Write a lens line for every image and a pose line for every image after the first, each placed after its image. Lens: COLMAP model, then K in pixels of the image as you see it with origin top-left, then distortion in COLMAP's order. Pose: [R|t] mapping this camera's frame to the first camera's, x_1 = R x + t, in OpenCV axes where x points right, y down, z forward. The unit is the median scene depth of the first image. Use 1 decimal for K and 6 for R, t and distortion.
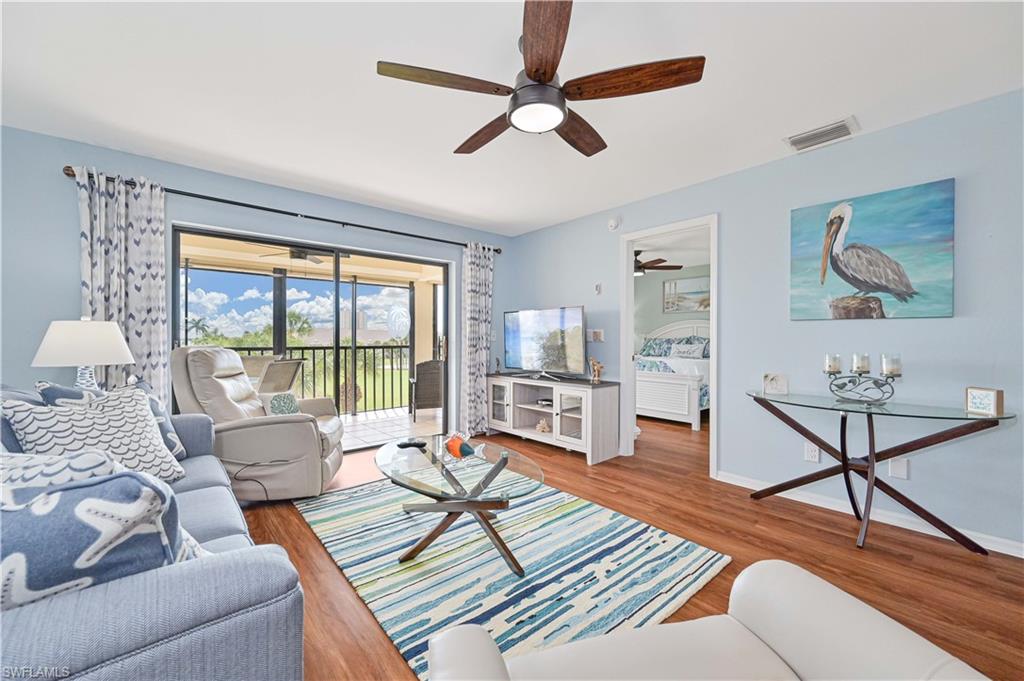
lens RADIAL K [[402.3, 0, 514.2], [0, 402.3, 340.4], [0, 0, 1]] dist [-0.000084, -0.001049]
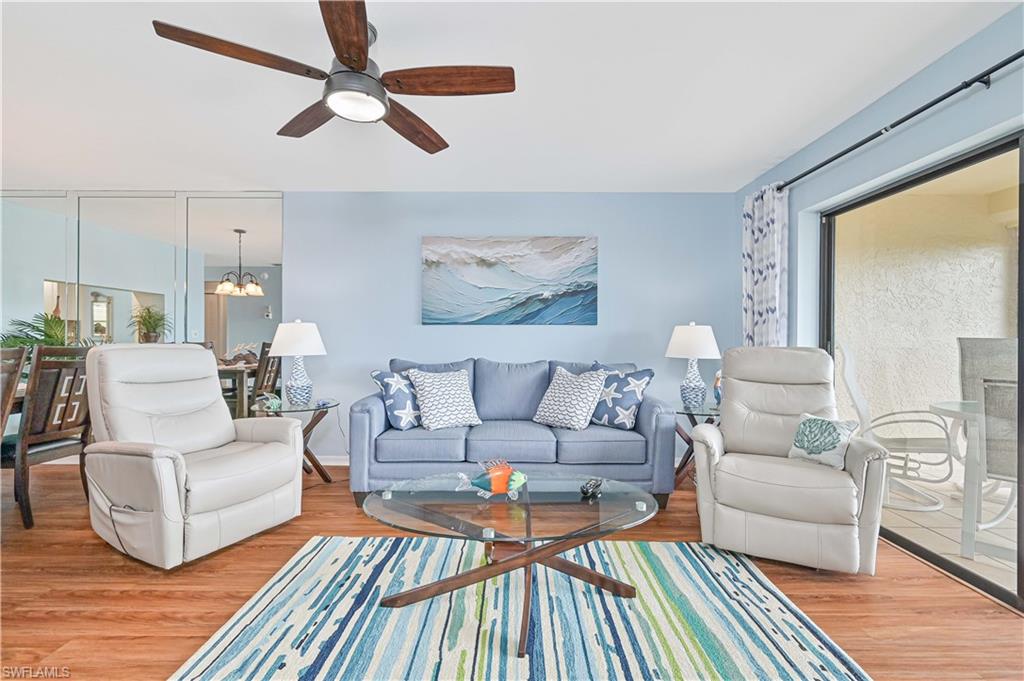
lens RADIAL K [[437.5, 0, 516.7], [0, 437.5, 342.8], [0, 0, 1]] dist [-0.006992, 0.001126]
pose [[-0.648567, 0.012341, -0.761058, 0.428460], [-0.005546, 0.999765, 0.020937, -0.015790], [0.761138, 0.017800, -0.648346, 1.421356]]
